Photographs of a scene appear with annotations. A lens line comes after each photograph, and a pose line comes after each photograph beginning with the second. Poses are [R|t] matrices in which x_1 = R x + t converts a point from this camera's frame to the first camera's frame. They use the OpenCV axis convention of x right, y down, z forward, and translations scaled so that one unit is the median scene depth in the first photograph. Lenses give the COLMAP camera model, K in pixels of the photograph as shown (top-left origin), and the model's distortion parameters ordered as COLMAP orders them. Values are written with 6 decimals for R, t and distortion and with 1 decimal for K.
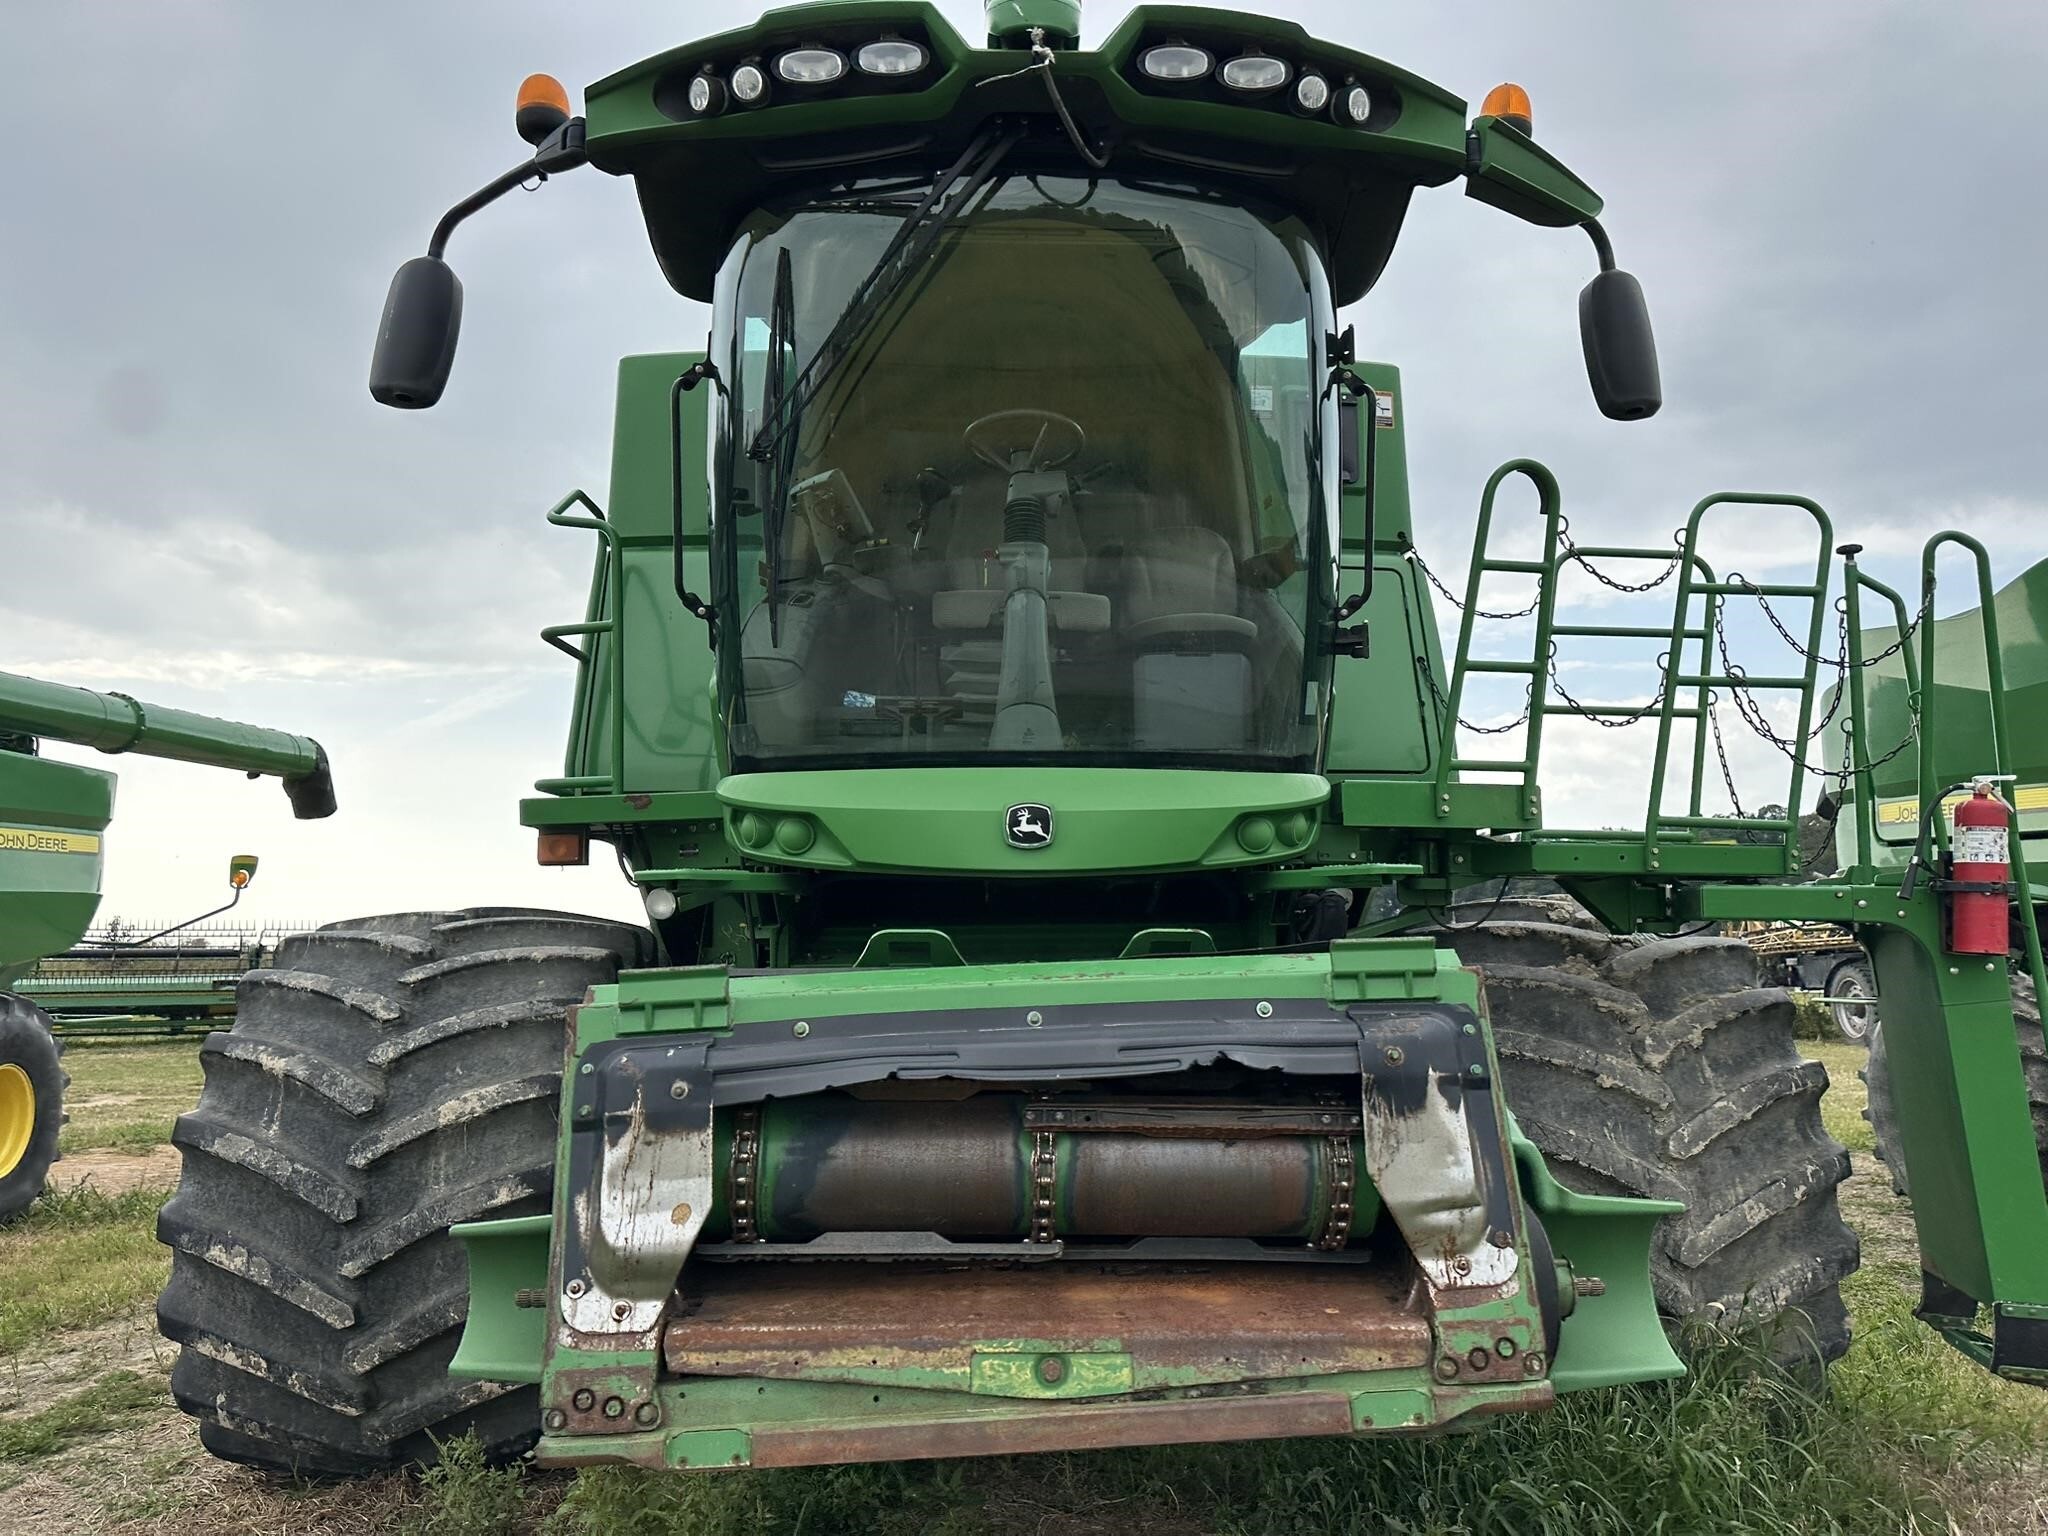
lens RADIAL K [[1450.8, 0, 1042.7], [0, 1450.8, 761.3], [0, 0, 1]] dist [0.061087, -0.080284]
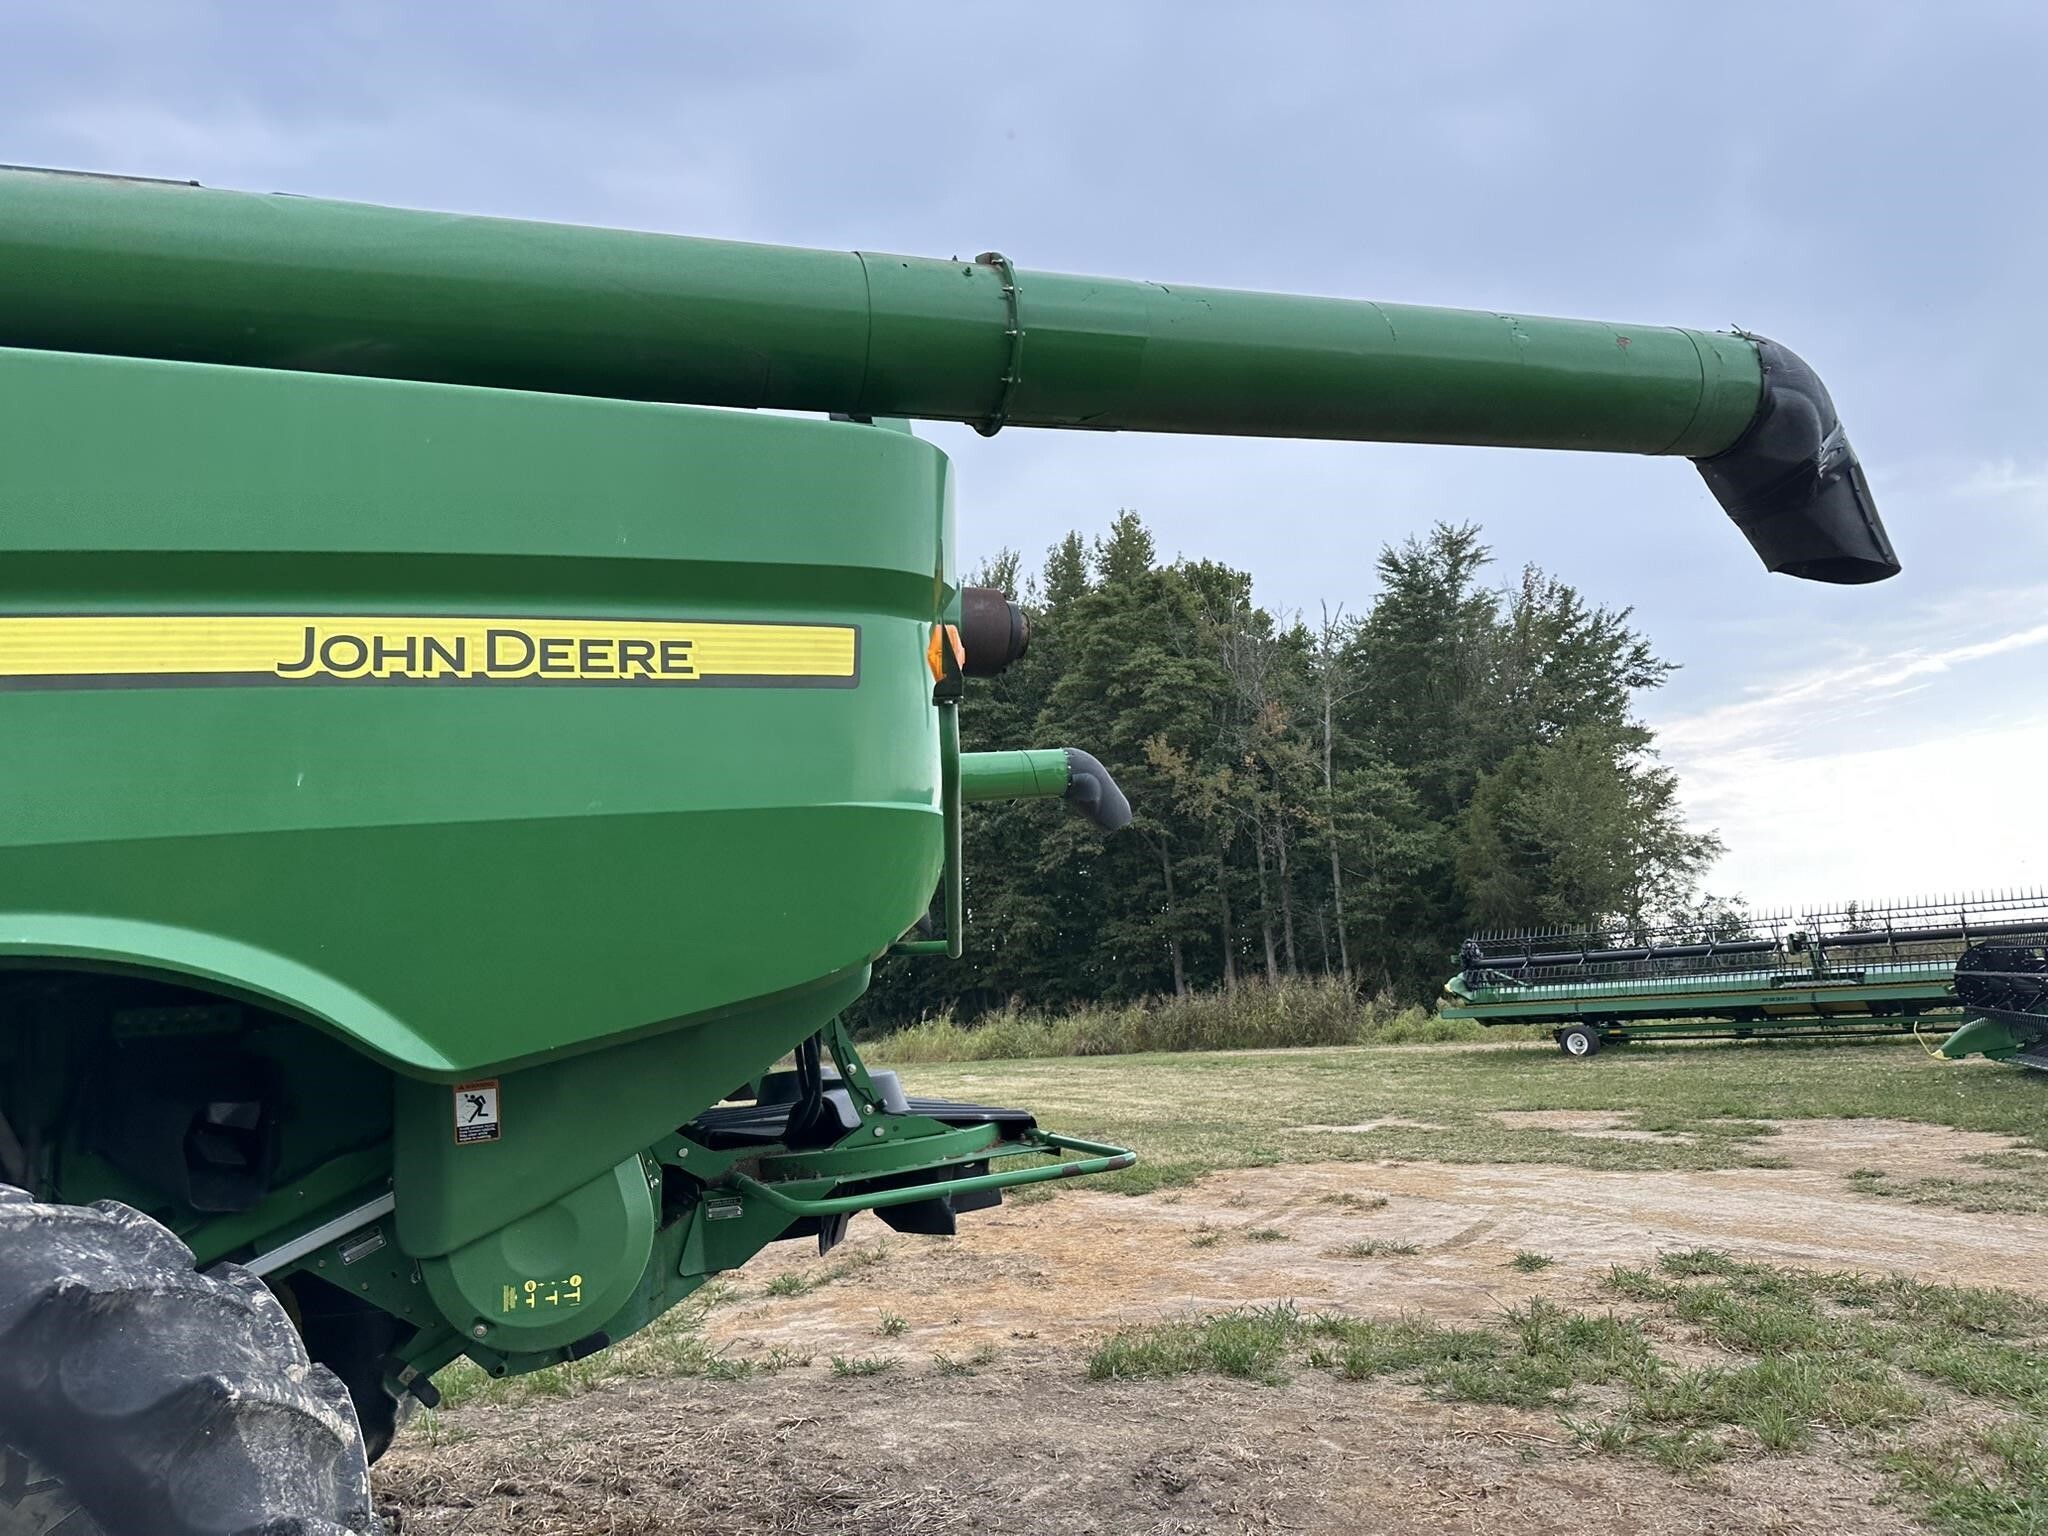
lens RADIAL K [[1441.2, 0, 1044.8], [0, 1441.2, 757.0], [0, 0, 1]] dist [0.075620, -0.083565]
pose [[0.320608, -0.172510, -0.931371, 1.150321], [0.188071, 0.975292, -0.115905, 0.325330], [0.928353, -0.138004, 0.345130, 2.509290]]
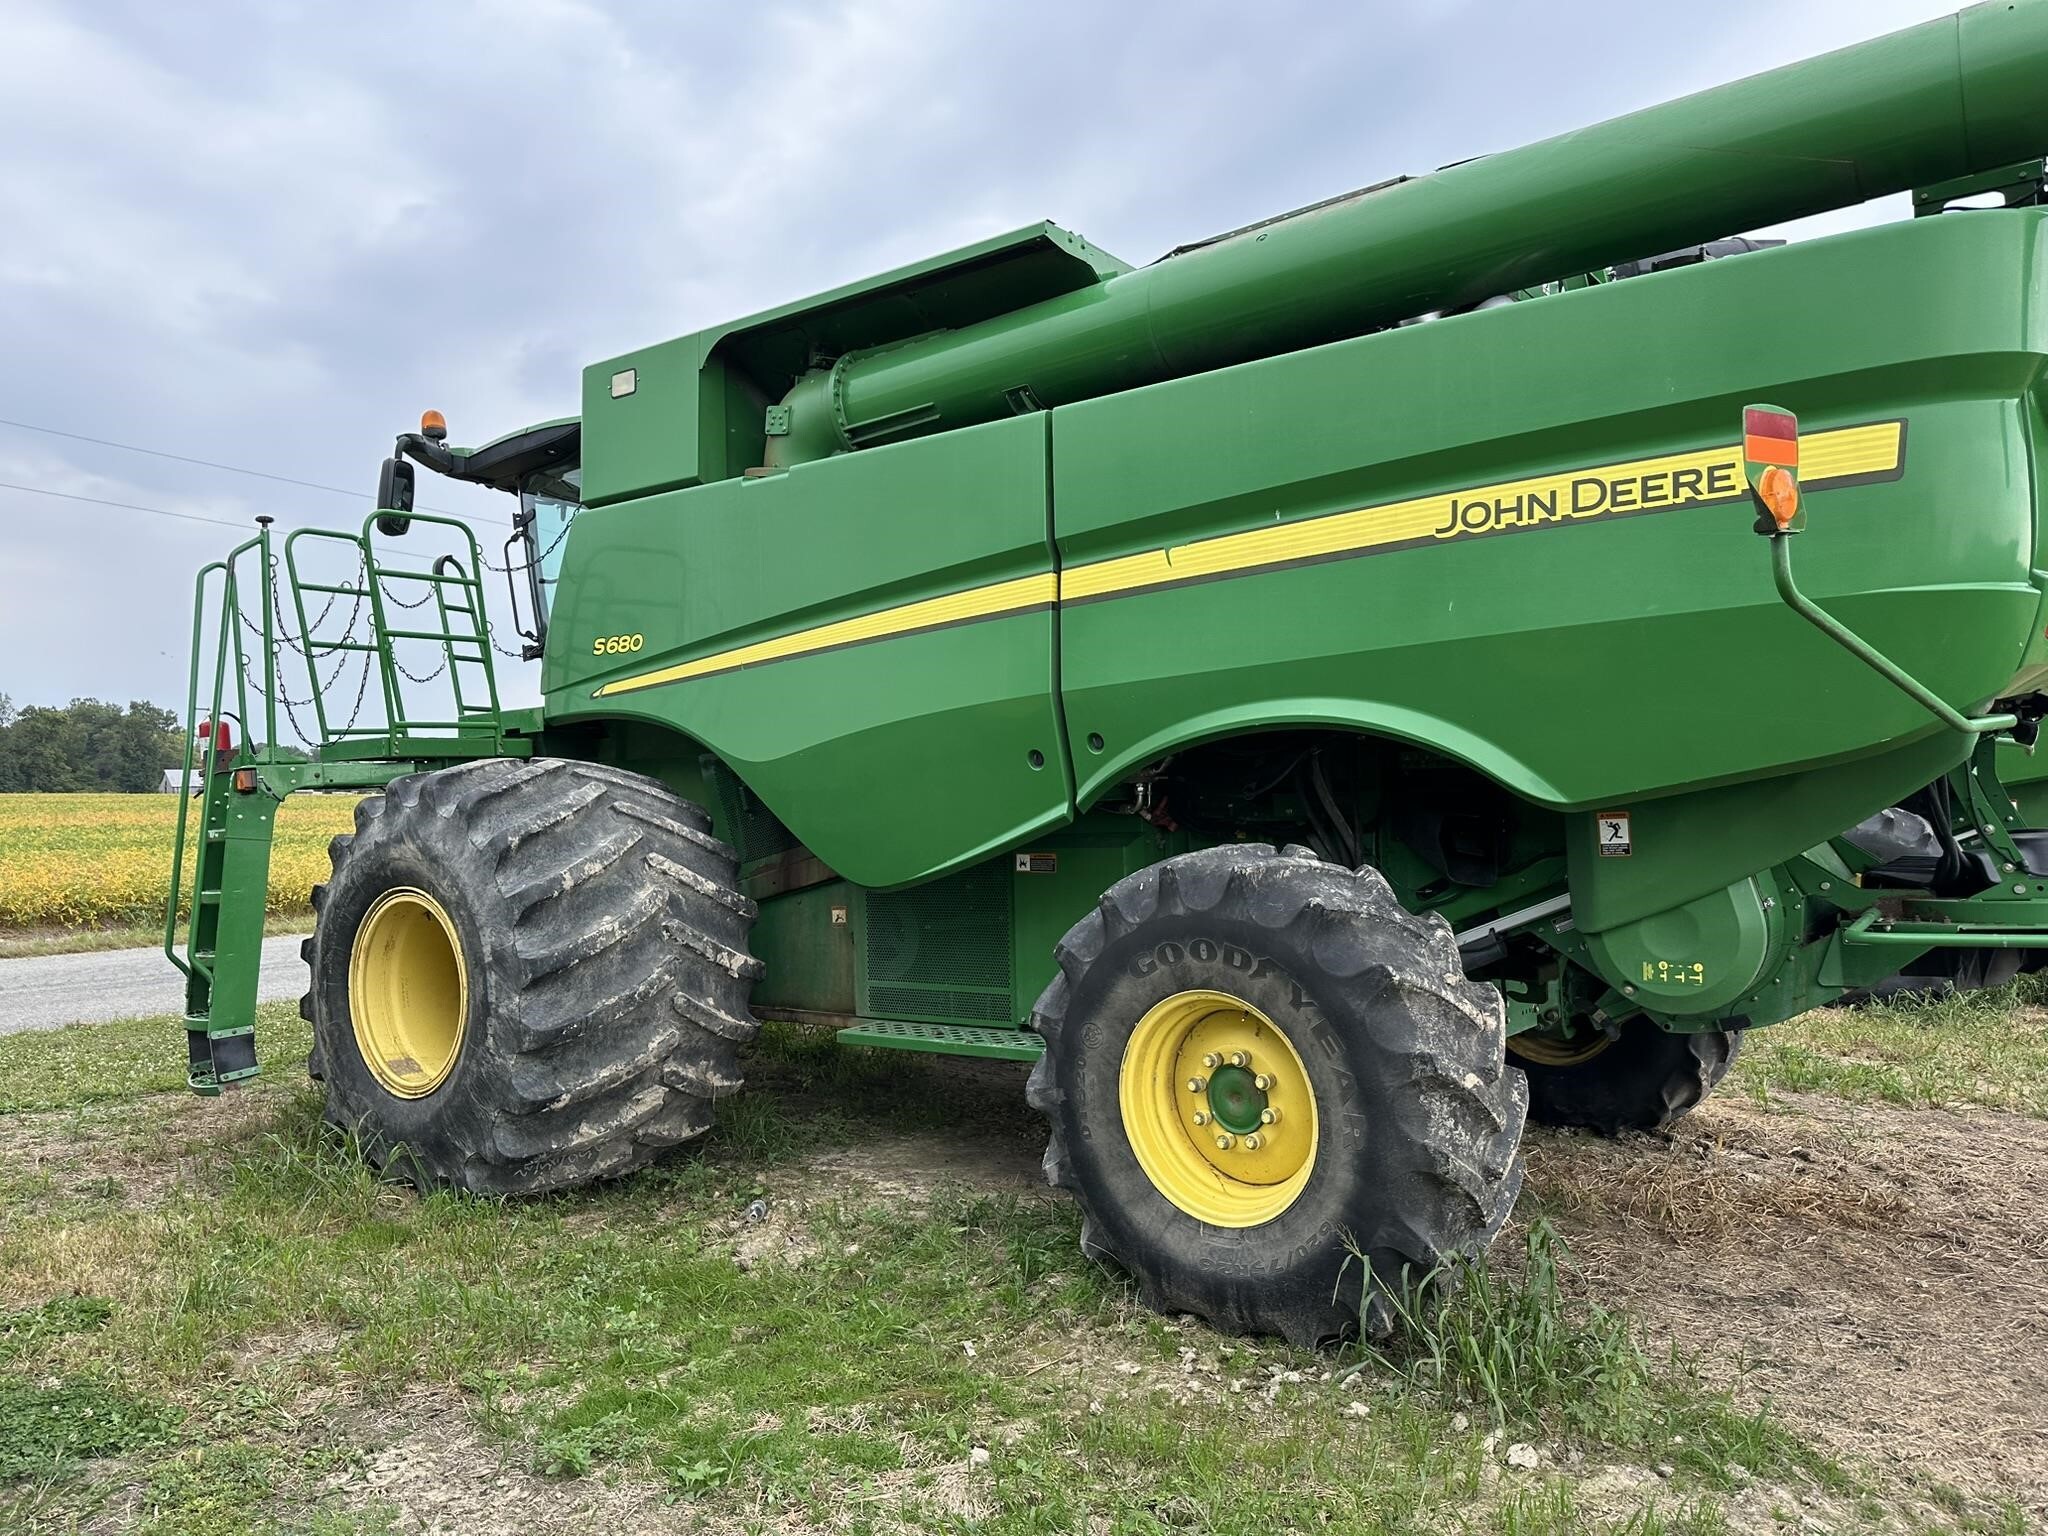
lens RADIAL K [[1450.8, 0, 996.3], [0, 1450.8, 773.6], [0, 0, 1]] dist [0.061087, -0.080284]
pose [[-0.634947, 0.002687, -0.772551, 1.419038], [0.122766, 0.987638, -0.097464, 0.371809], [0.762739, -0.156727, -0.627428, 2.828154]]
